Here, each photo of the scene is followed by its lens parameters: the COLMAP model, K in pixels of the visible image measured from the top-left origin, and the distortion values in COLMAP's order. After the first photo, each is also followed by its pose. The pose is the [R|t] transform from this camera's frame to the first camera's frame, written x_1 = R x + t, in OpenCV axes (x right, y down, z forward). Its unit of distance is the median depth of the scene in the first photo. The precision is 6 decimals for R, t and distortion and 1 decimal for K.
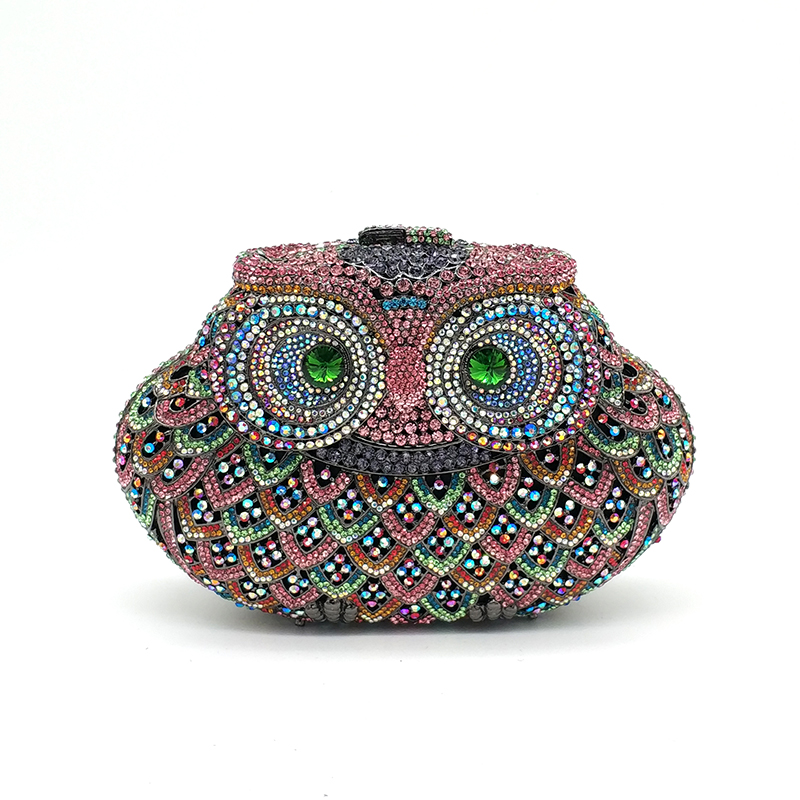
lens RADIAL K [[1199.8, 0, 415.9], [0, 1199.8, 393.6], [0, 0, 1]] dist [-0.017707, 0.000000]
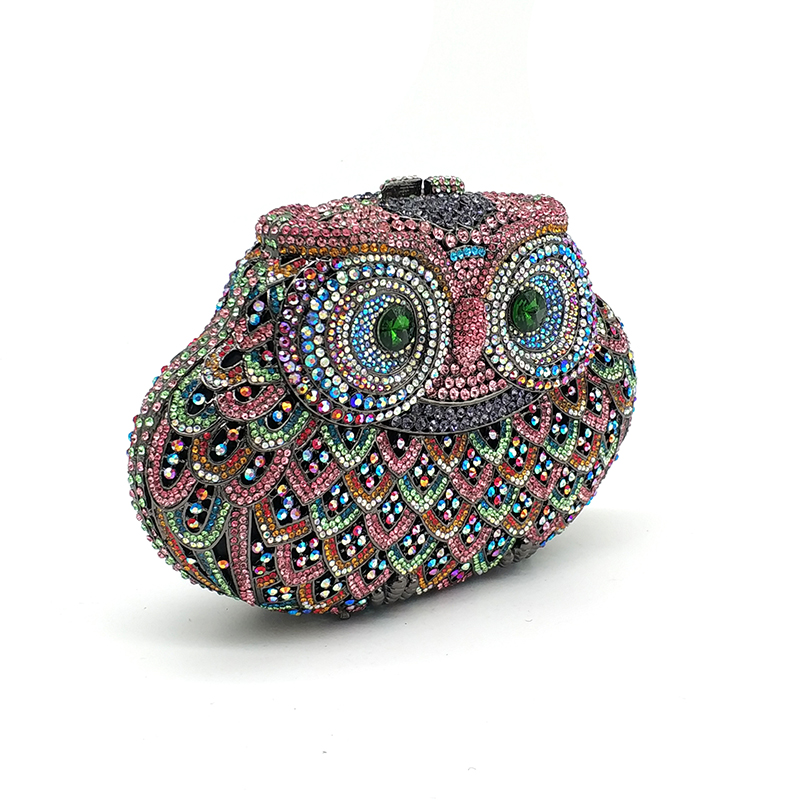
lens RADIAL K [[1199.8, 0, 375.5], [0, 1199.8, 386.0], [0, 0, 1]] dist [-0.017707, 0.000000]
pose [[0.819079, -0.145704, 0.554870, -0.606257], [0.142131, 0.988595, 0.049788, -0.026797], [-0.555796, 0.038084, 0.830446, 0.229144]]
